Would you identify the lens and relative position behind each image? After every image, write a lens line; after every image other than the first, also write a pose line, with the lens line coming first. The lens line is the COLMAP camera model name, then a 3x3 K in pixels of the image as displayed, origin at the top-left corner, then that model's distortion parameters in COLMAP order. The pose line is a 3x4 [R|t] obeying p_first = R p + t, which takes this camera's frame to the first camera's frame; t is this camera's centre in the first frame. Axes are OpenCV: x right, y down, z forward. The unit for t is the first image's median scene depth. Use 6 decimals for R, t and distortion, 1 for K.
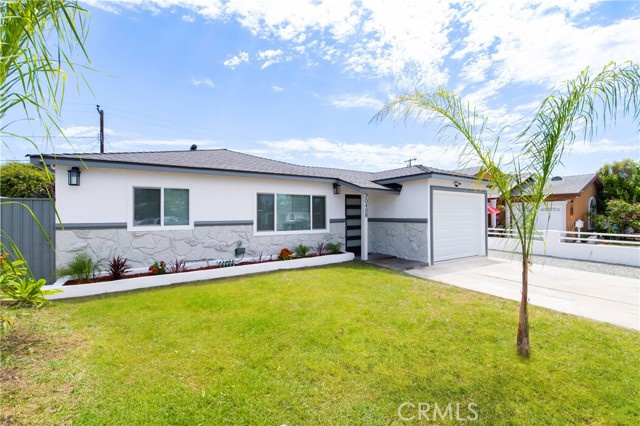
lens RADIAL K [[283.2, 0, 320.0], [0, 283.2, 213.0], [0, 0, 1]] dist [-0.001483, -0.000220]
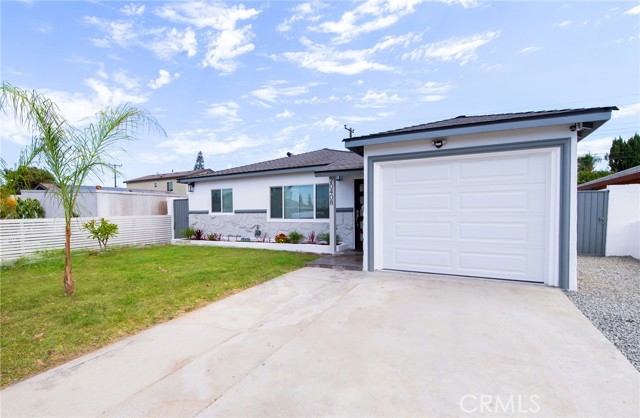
lens RADIAL K [[302.8, 0, 307.2], [0, 302.8, 225.1], [0, 0, 1]] dist [-0.000875, -0.000033]
pose [[0.459269, 0.032638, -0.887697, 1.040581], [0.005267, 0.999207, 0.039463, 0.043903], [0.888281, -0.022799, 0.458733, 0.542396]]
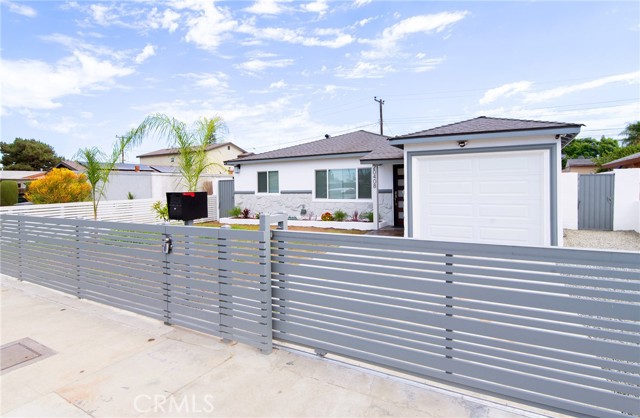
lens RADIAL K [[352.2, 0, 320.5], [0, 352.2, 192.8], [0, 0, 1]] dist [0.000326, 0.000211]
pose [[0.444555, 0.011050, -0.895683, 1.321551], [0.013364, 0.999731, 0.018967, 0.006347], [0.895652, -0.020402, 0.444288, 0.273734]]
